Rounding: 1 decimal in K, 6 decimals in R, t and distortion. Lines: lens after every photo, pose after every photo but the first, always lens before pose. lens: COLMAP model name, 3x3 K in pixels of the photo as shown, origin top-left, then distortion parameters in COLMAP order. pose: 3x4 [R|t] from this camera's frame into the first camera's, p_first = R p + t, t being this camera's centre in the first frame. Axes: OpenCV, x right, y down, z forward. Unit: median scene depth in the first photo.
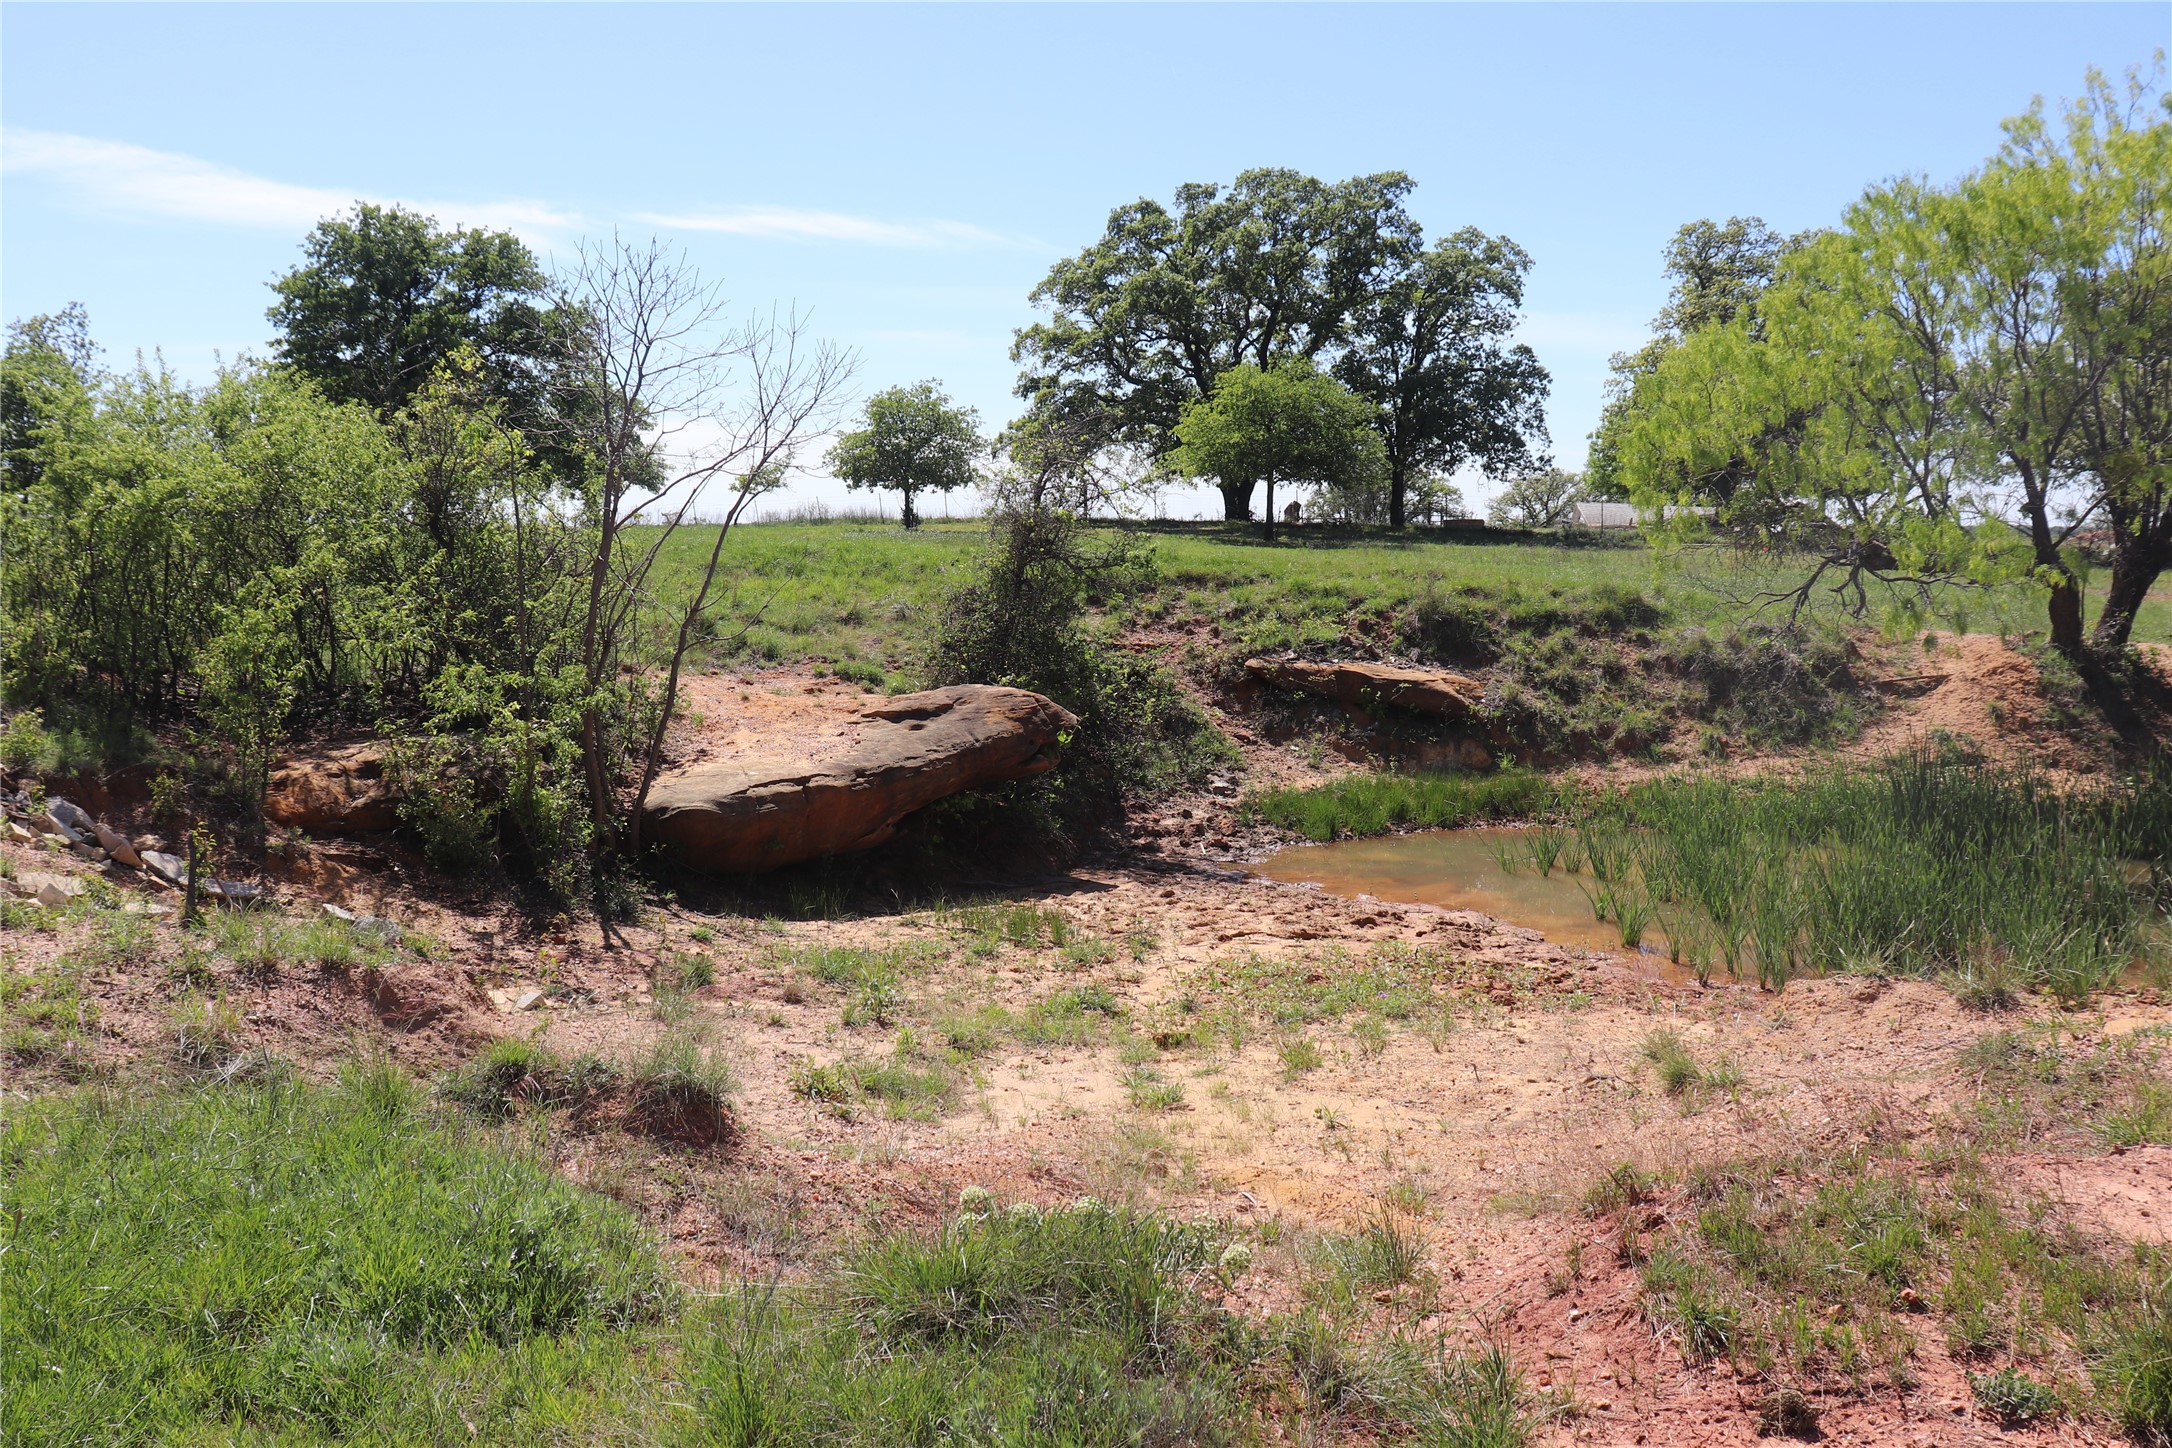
lens RADIAL K [[1795.2, 0, 1086.0], [0, 1795.2, 724.0], [0, 0, 1]] dist [-0.166379, 0.151643]
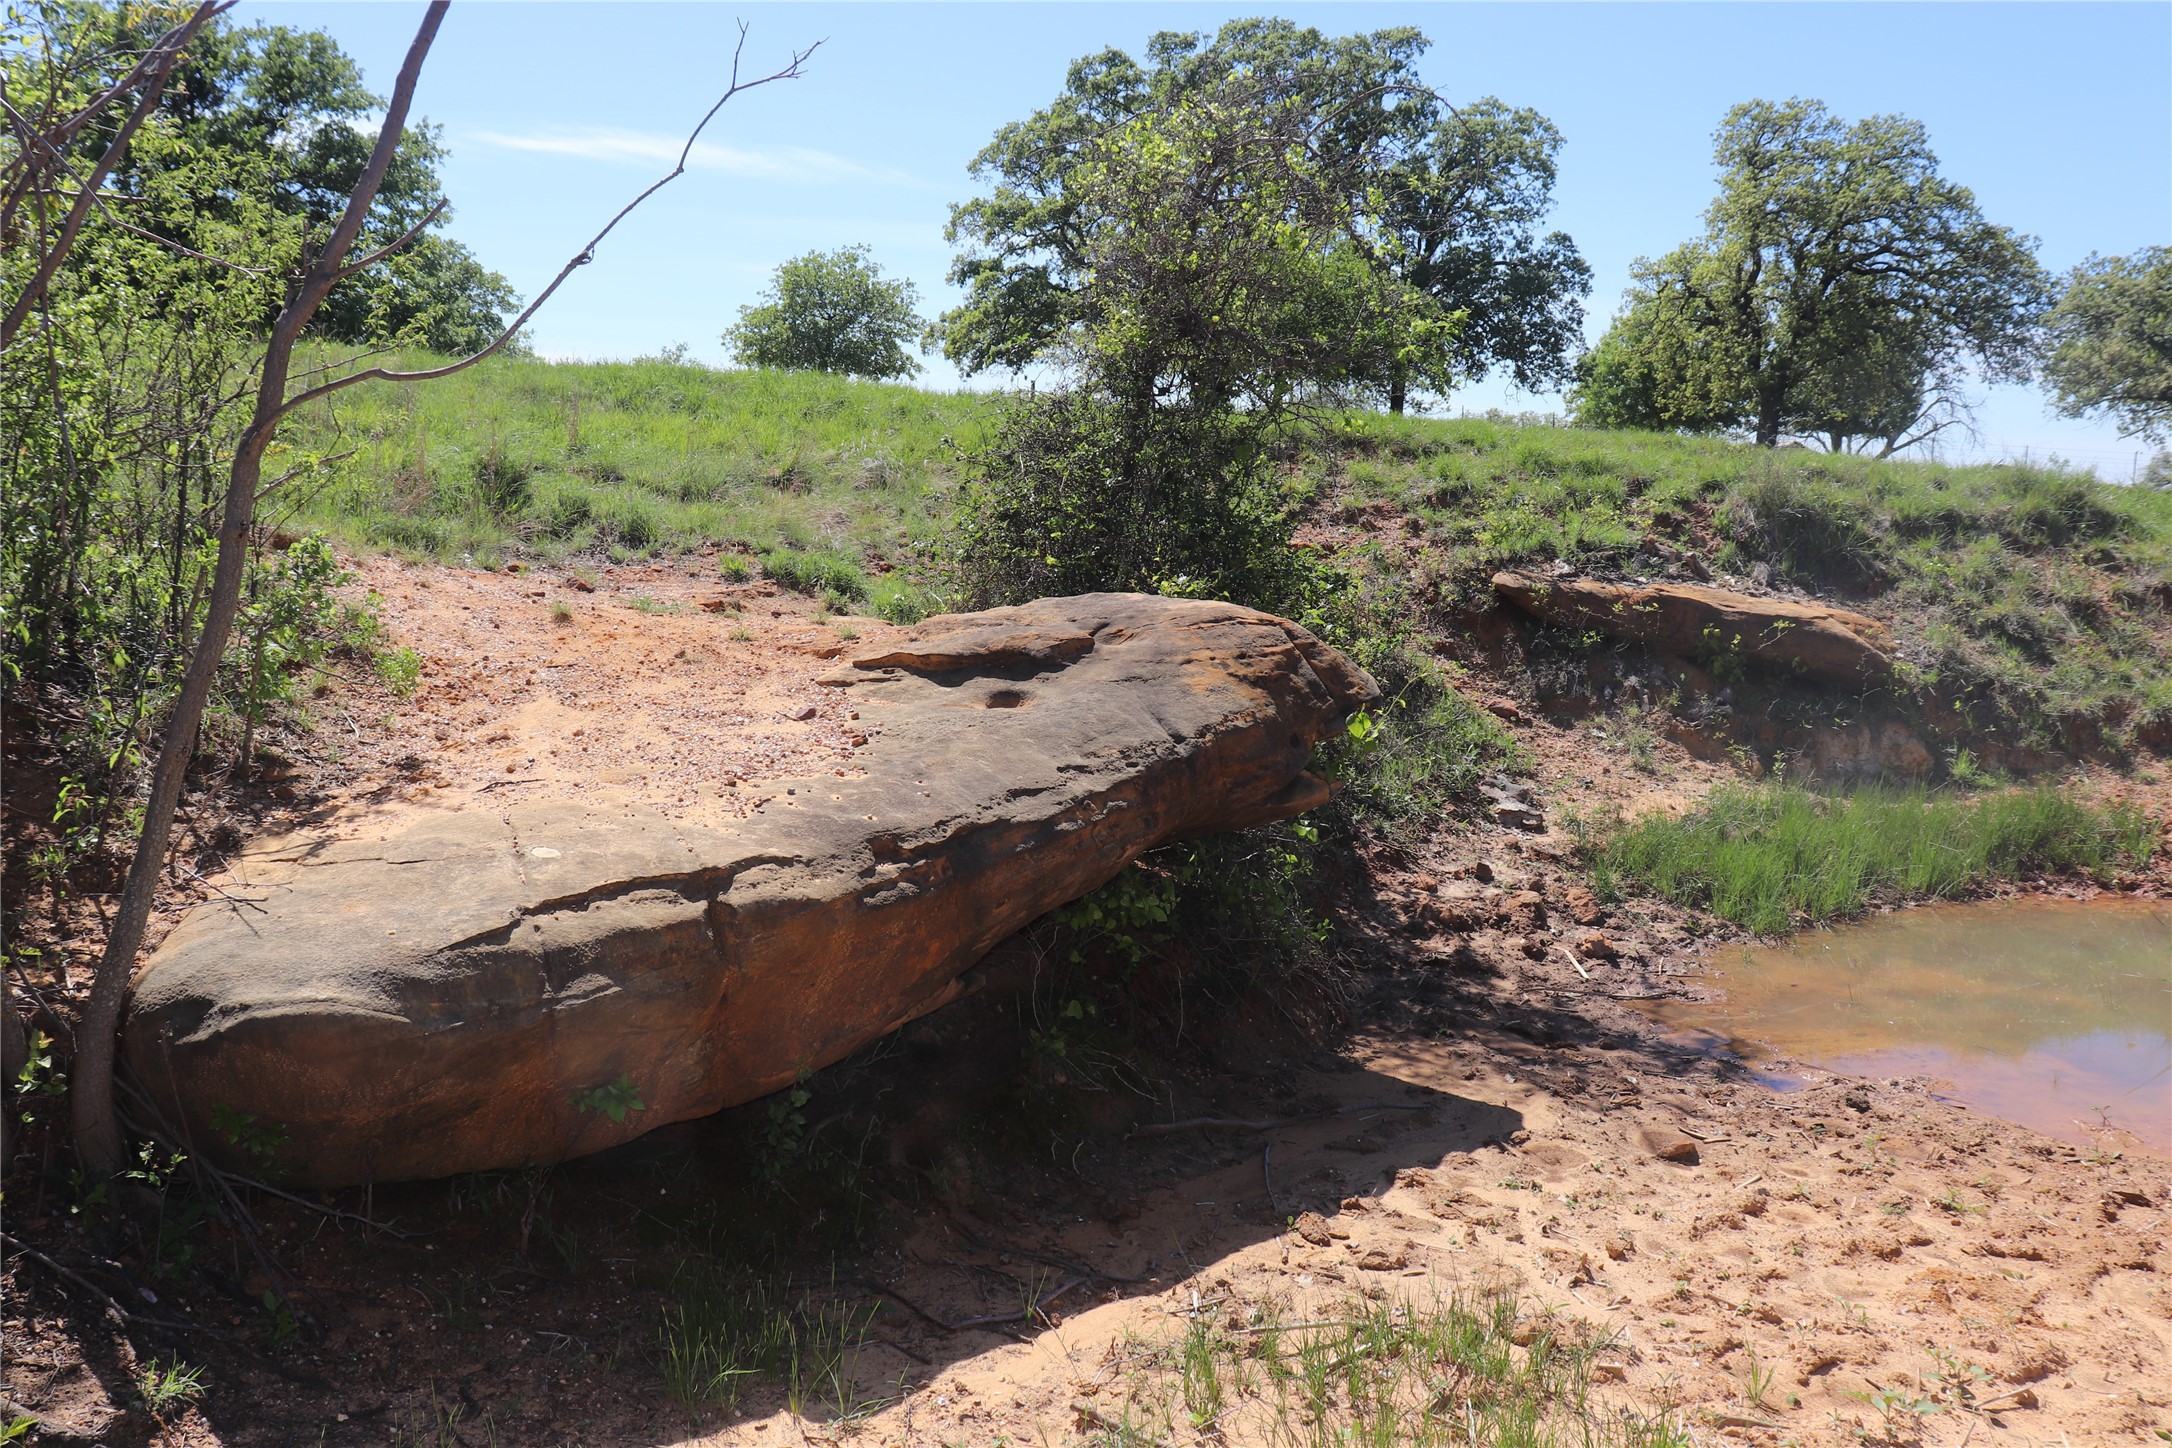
lens RADIAL K [[1795.2, 0, 1086.0], [0, 1795.2, 724.0], [0, 0, 1]] dist [-0.166379, 0.151643]
pose [[0.997958, 0.015613, 0.061931, -0.069443], [-0.017541, 0.999375, 0.030706, -0.003261], [-0.061413, -0.031729, 0.997608, 0.425954]]
